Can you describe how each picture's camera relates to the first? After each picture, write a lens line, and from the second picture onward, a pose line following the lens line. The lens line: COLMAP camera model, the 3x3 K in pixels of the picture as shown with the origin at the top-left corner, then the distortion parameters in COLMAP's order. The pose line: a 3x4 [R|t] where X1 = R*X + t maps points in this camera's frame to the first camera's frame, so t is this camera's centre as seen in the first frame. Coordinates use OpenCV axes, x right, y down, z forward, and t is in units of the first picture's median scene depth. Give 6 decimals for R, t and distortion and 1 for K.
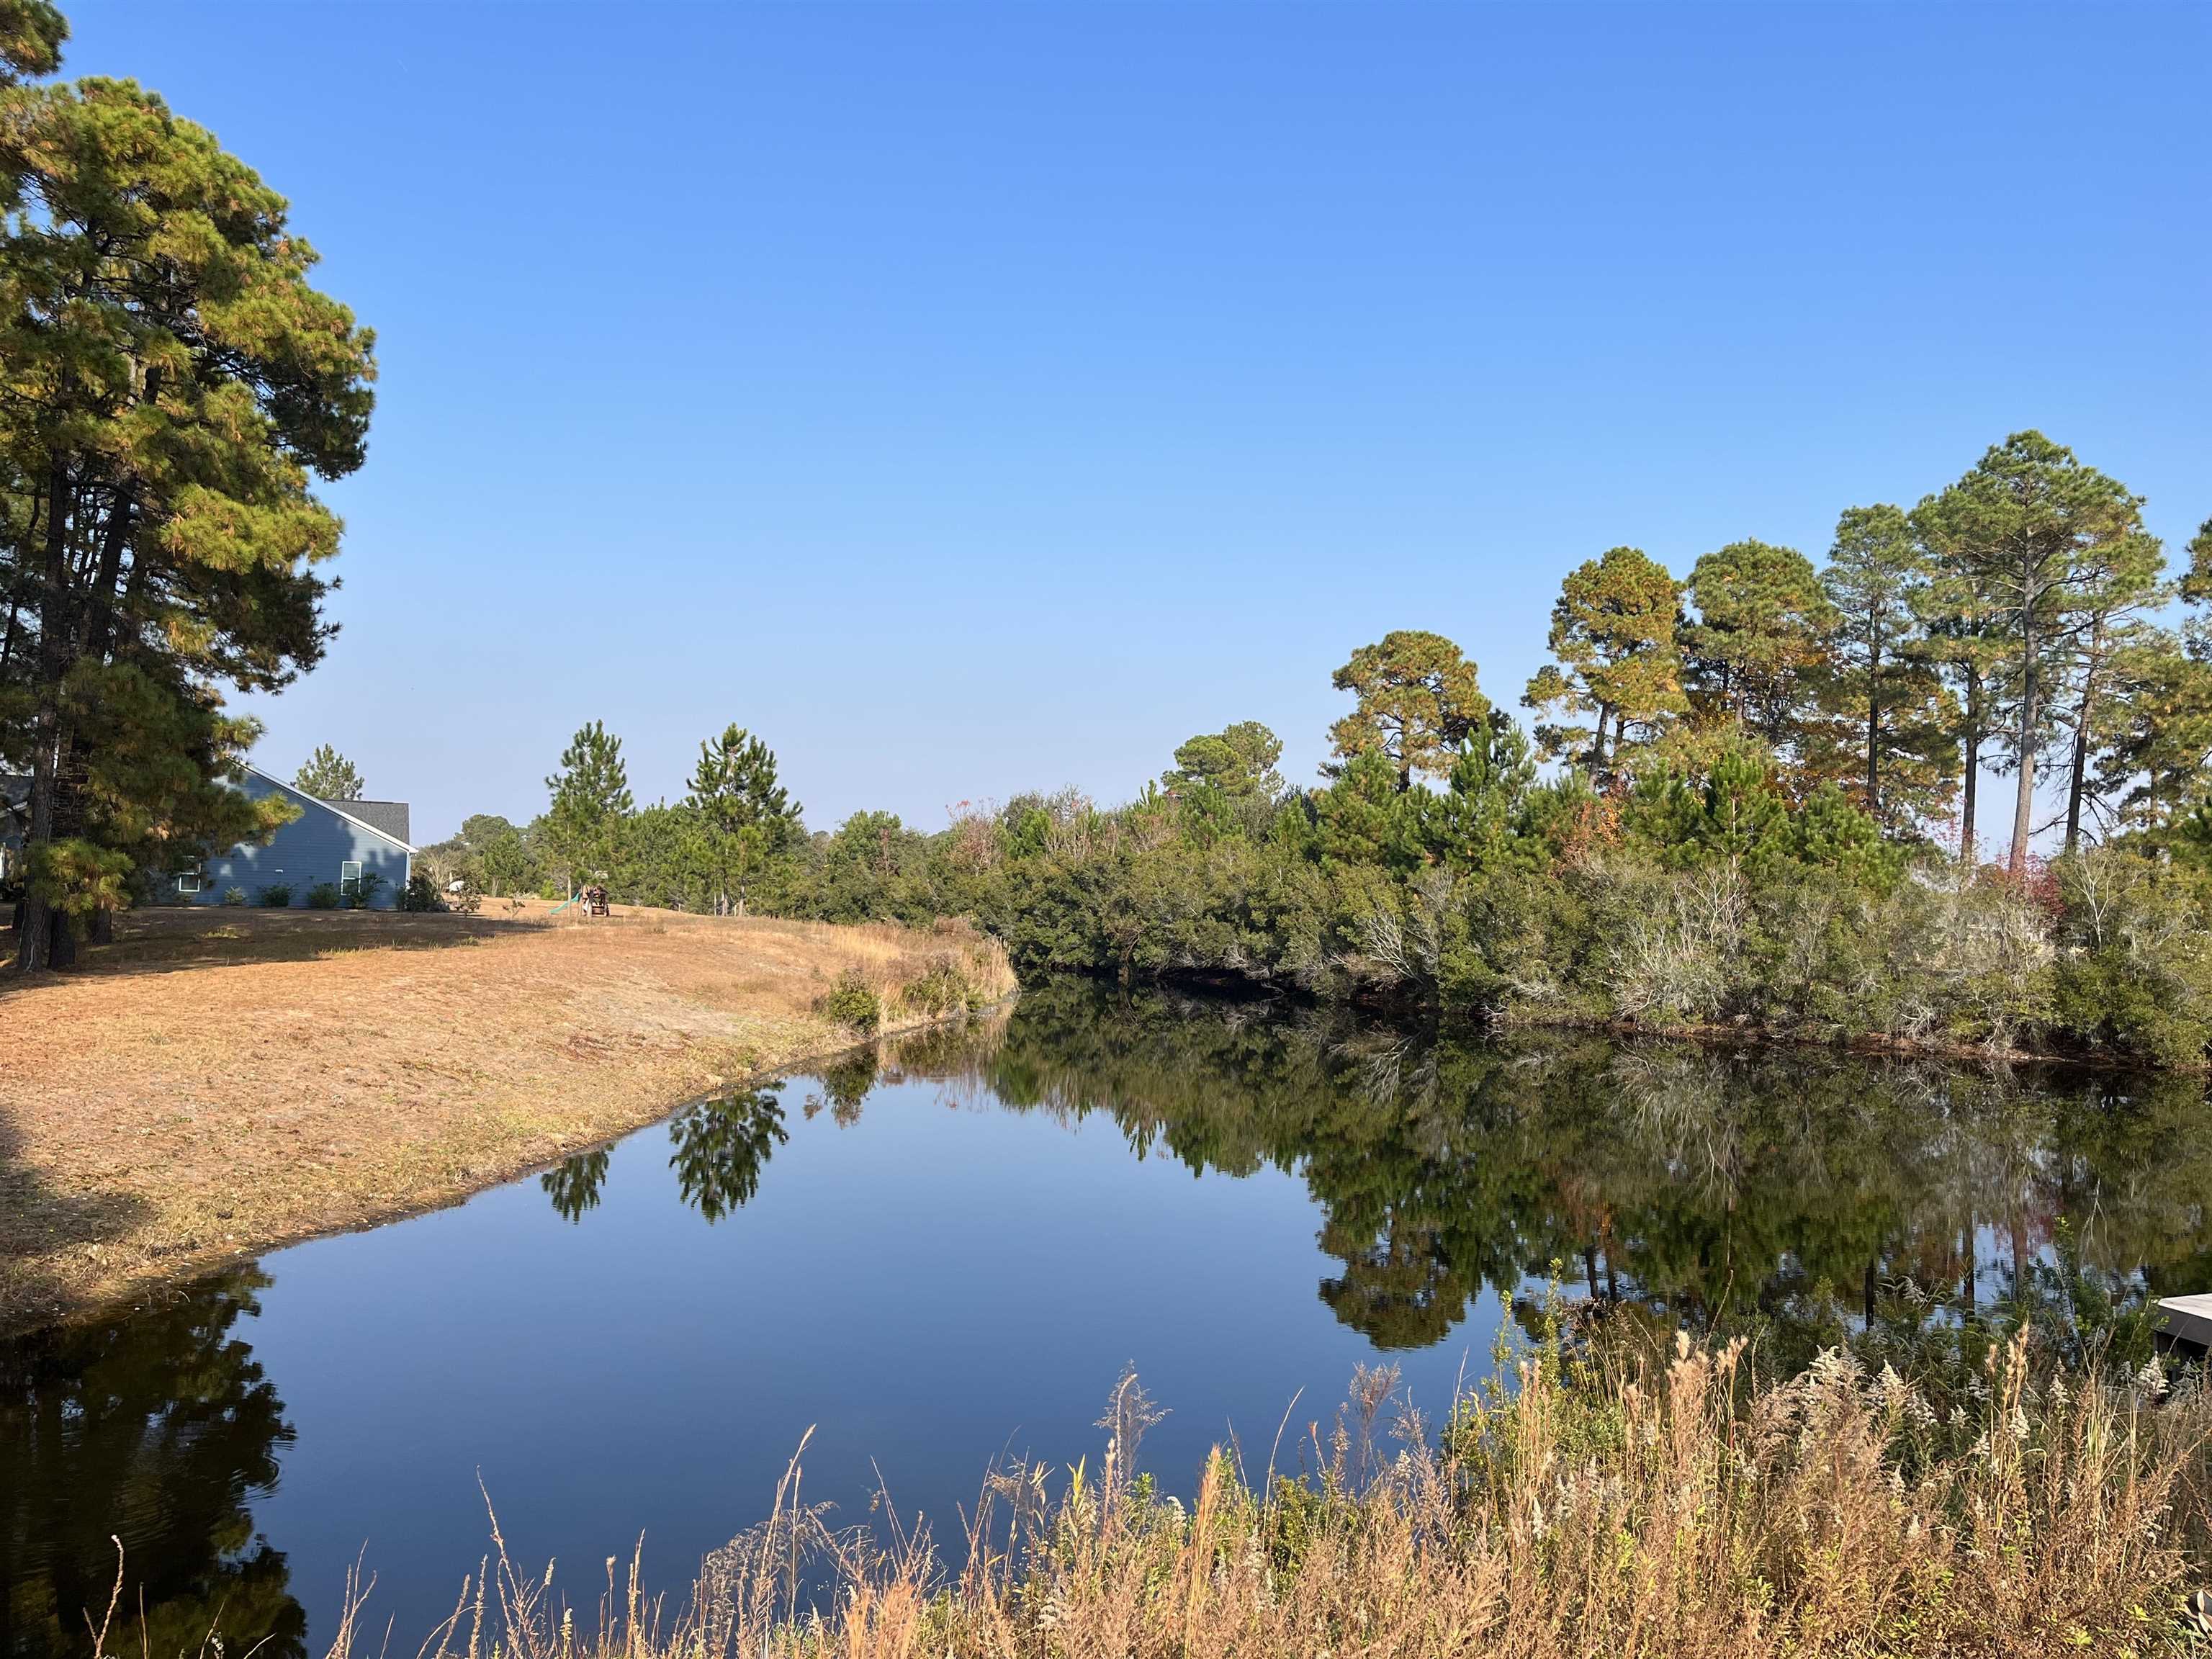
lens RADIAL K [[1684.5, 0, 1108.6], [0, 1684.5, 819.9], [0, 0, 1]] dist [0.068834, -0.086900]
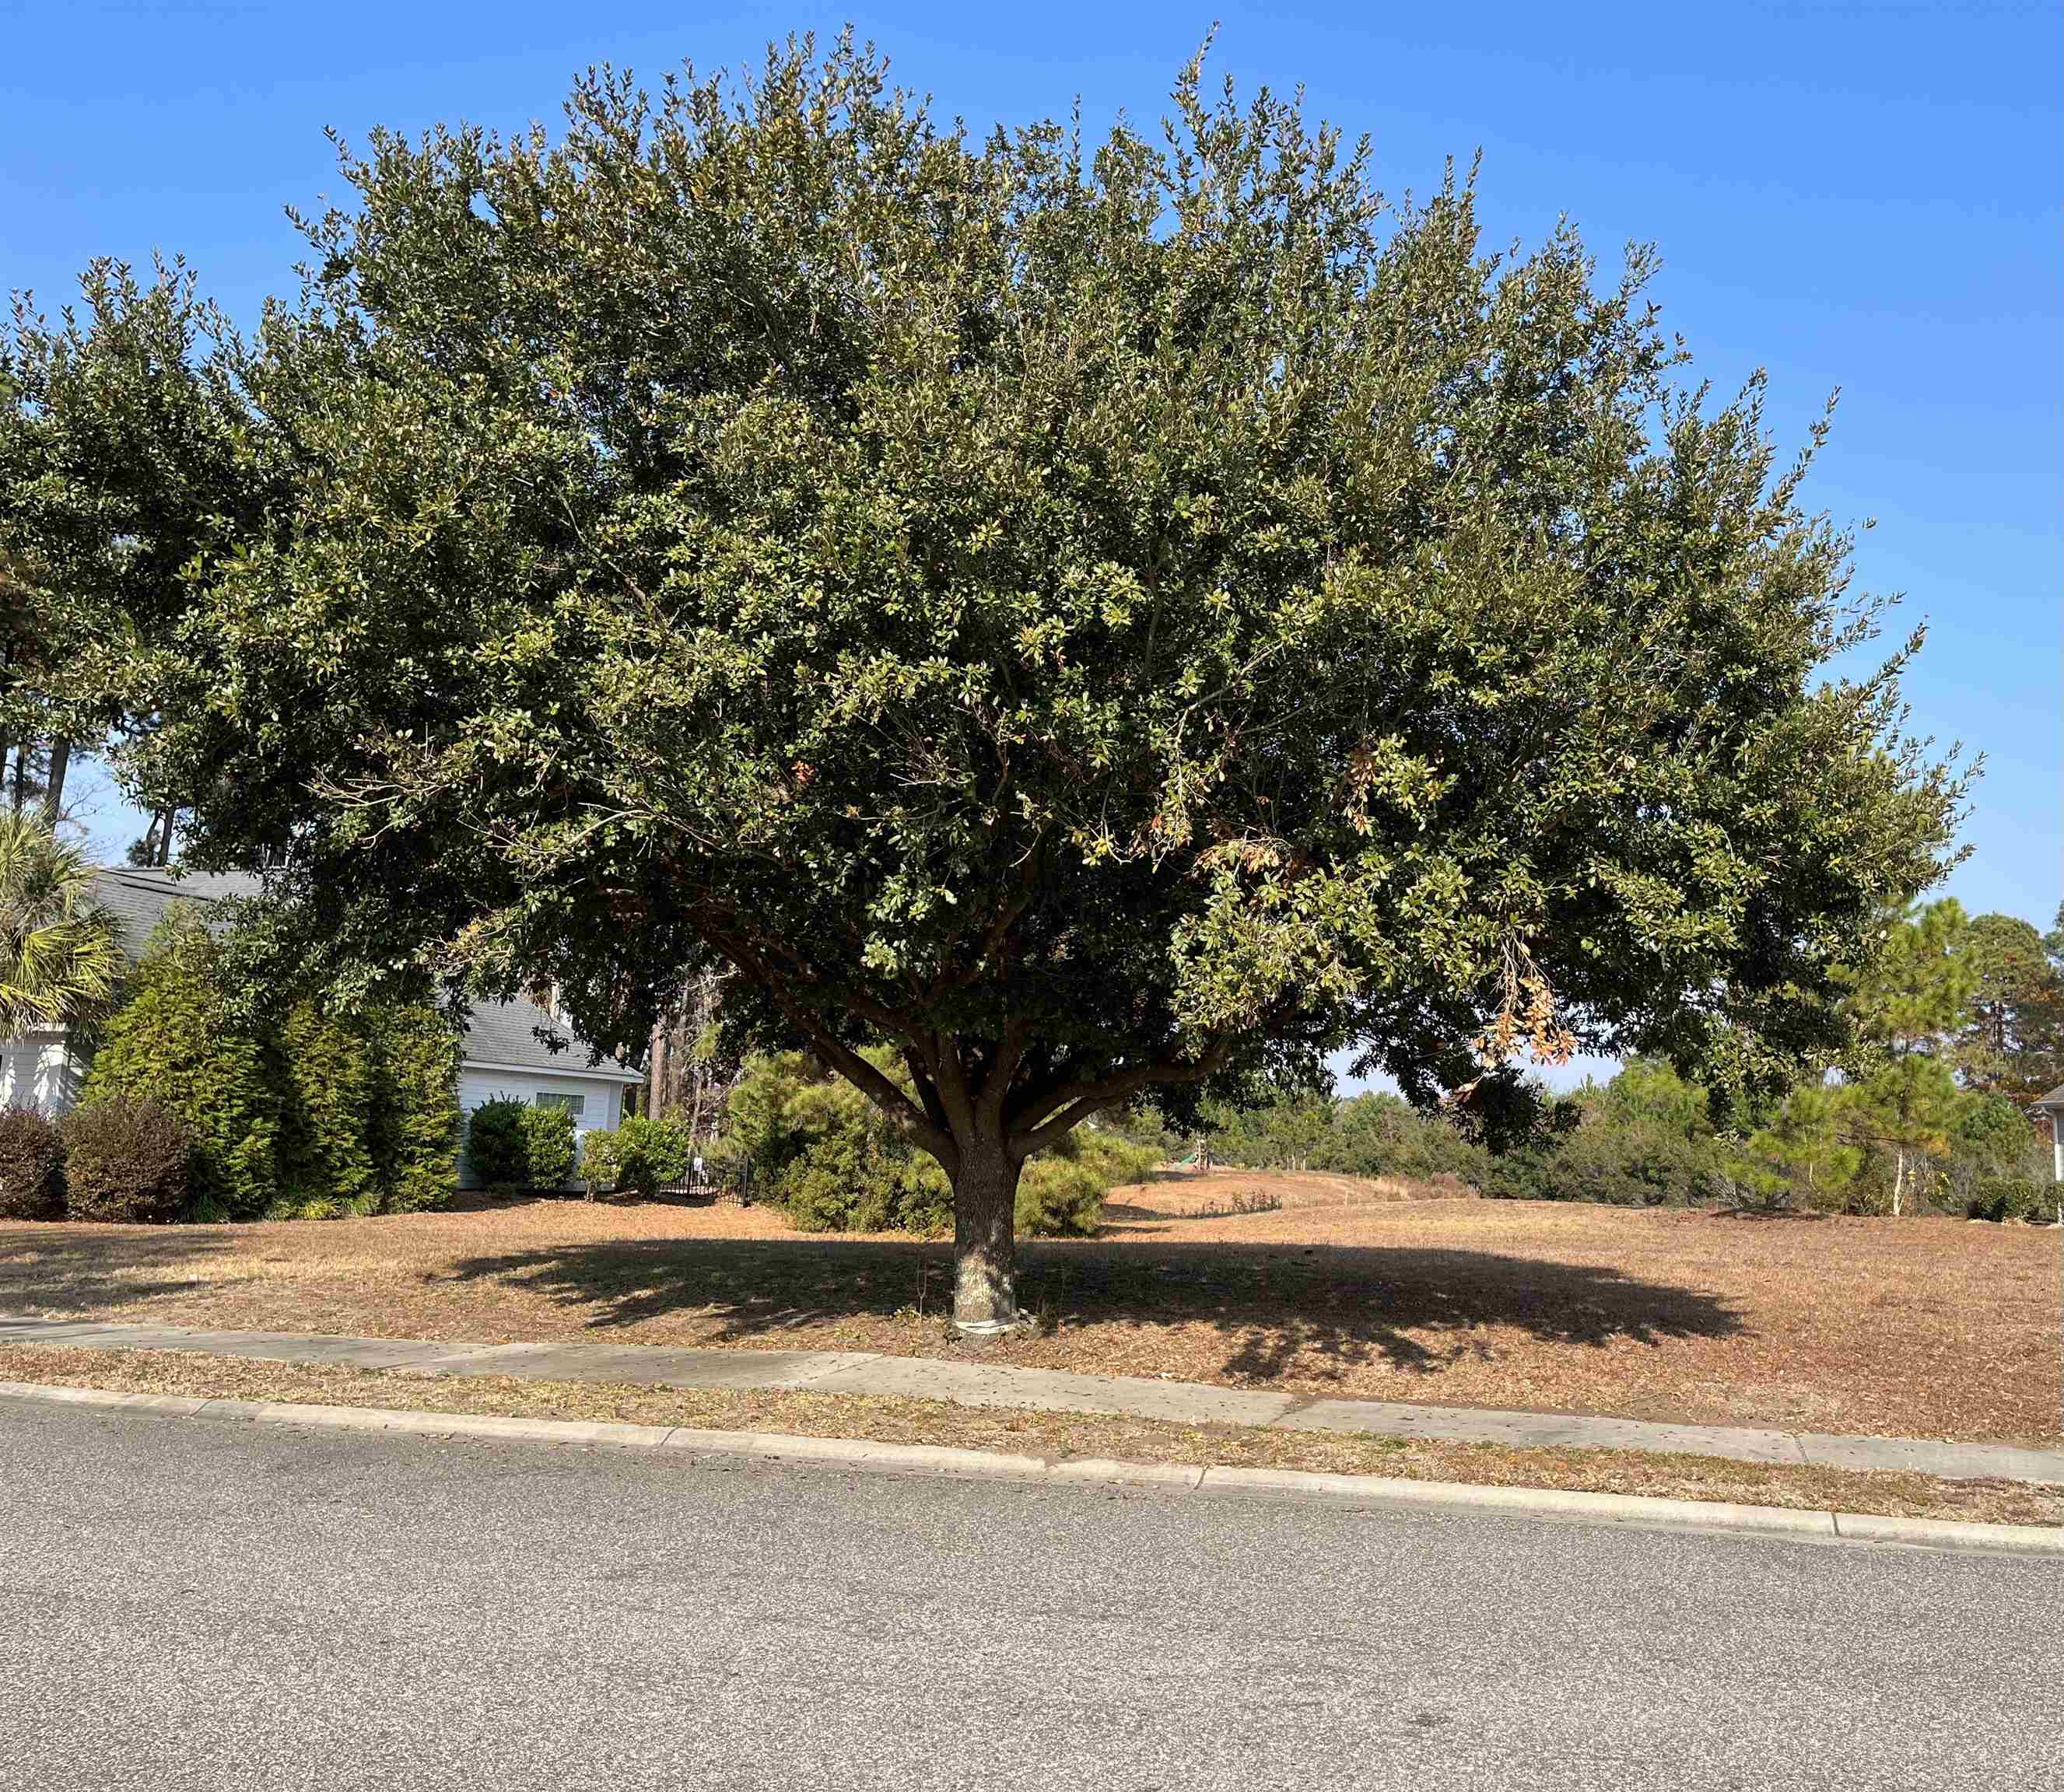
lens RADIAL K [[1797.1, 0, 1175.5], [0, 1797.1, 898.2], [0, 0, 1]] dist [0.113999, -0.323291]
pose [[0.971808, -0.031238, -0.233697, 0.065722], [0.007891, 0.994938, -0.100179, -0.029414], [0.235643, 0.095511, 0.967135, -0.711520]]
